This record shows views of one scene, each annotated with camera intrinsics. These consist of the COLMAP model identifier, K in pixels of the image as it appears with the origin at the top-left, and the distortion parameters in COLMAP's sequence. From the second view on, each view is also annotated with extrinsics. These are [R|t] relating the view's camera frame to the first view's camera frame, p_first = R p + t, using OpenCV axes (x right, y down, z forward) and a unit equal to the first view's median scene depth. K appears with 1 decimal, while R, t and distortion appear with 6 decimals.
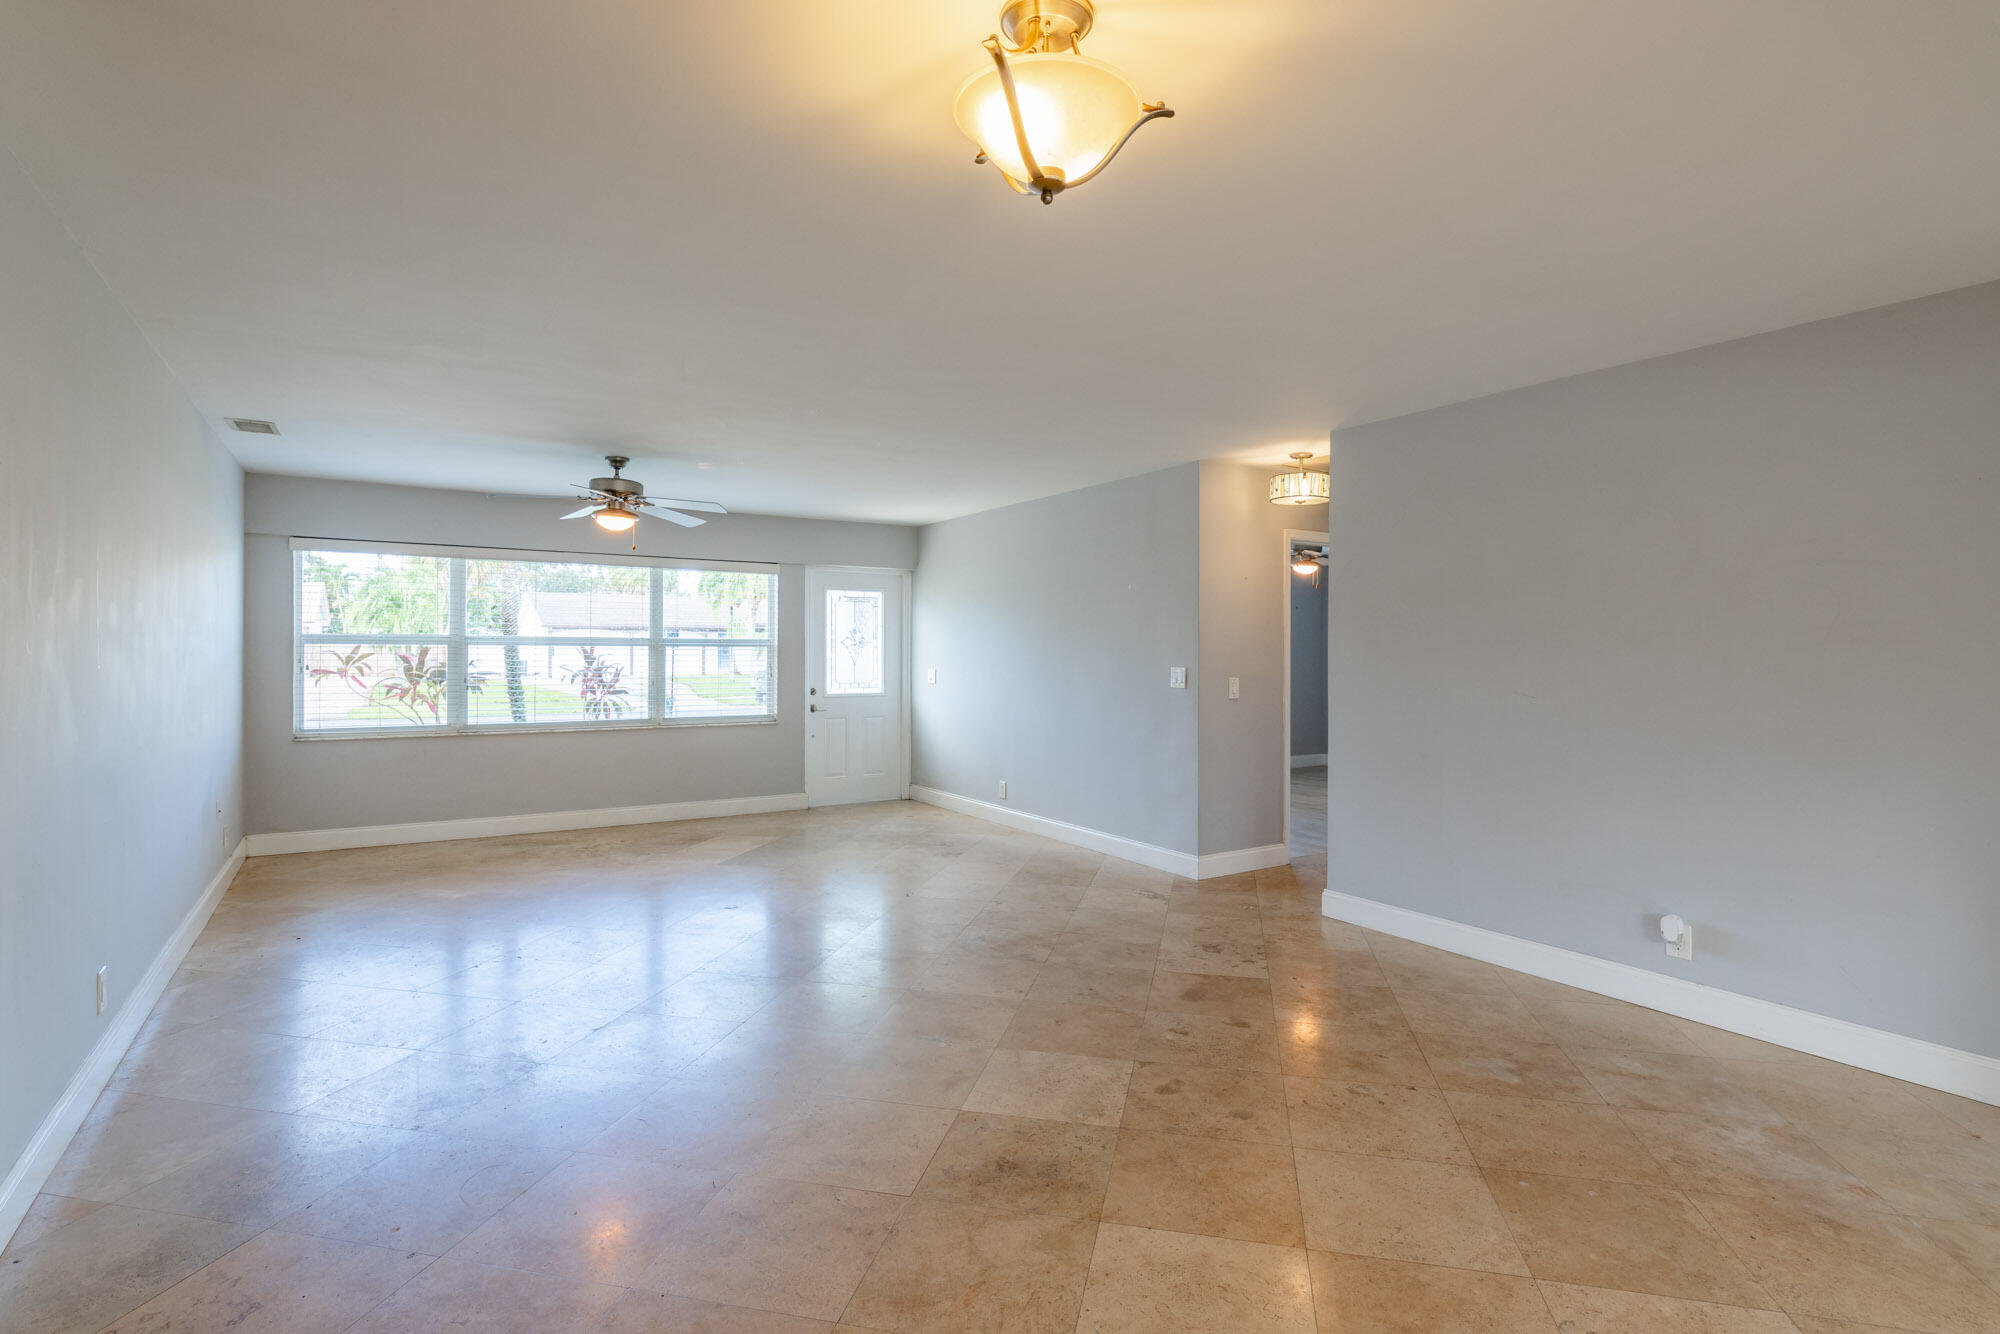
lens RADIAL K [[993.1, 0, 1004.0], [0, 993.1, 650.4], [0, 0, 1]] dist [0.001417, 0.001022]
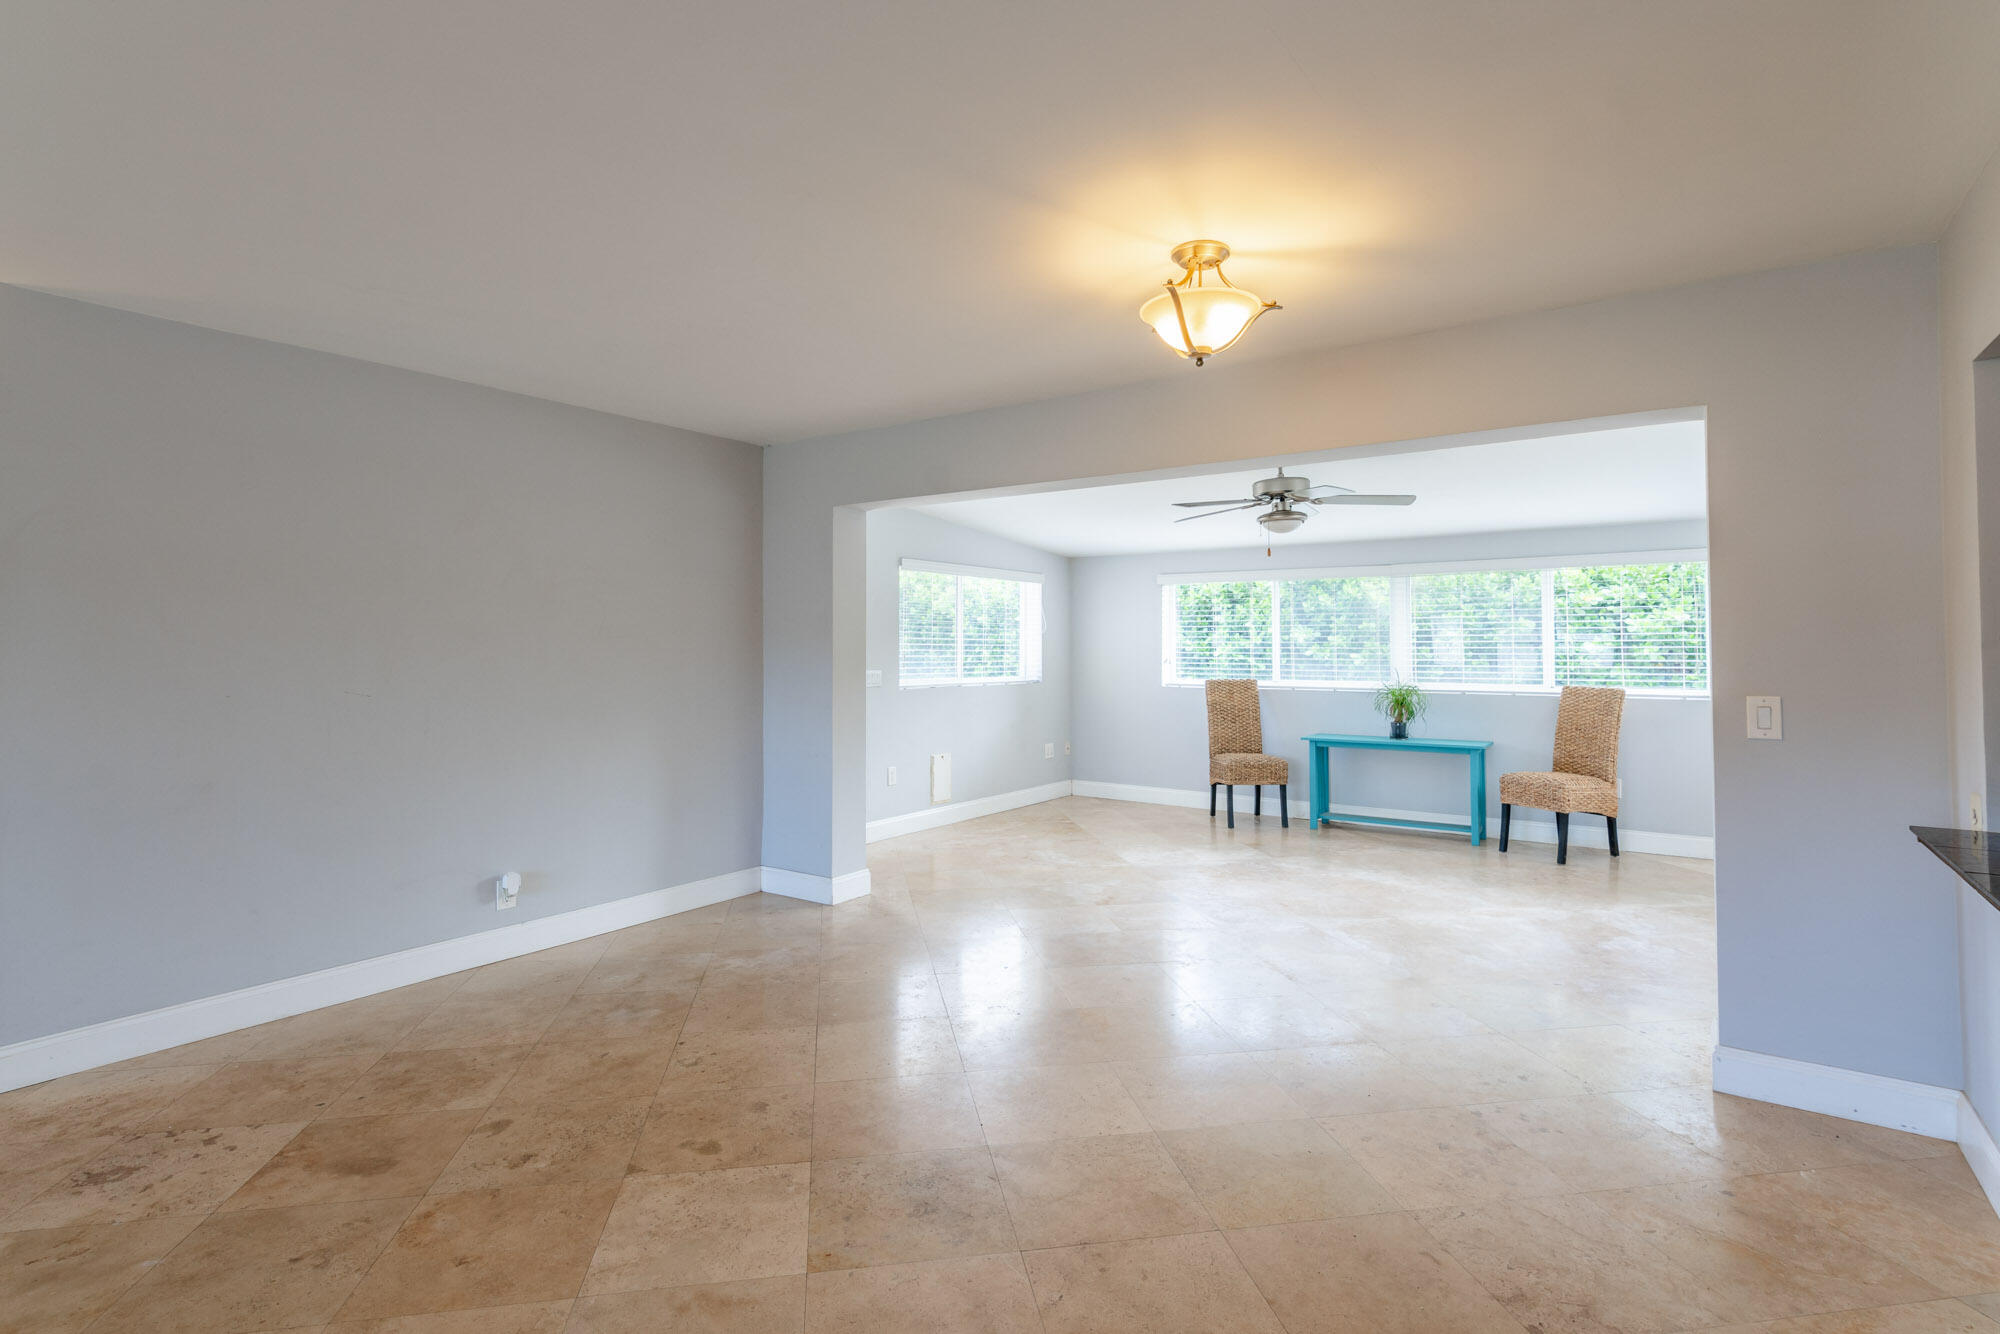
lens RADIAL K [[993.1, 0, 1004.0], [0, 993.1, 650.4], [0, 0, 1]] dist [0.001417, 0.001022]
pose [[-0.391664, -0.008156, 0.920072, -0.324822], [-0.002565, 0.999967, 0.007773, -0.002259], [-0.920105, 0.000684, -0.391672, 0.482383]]
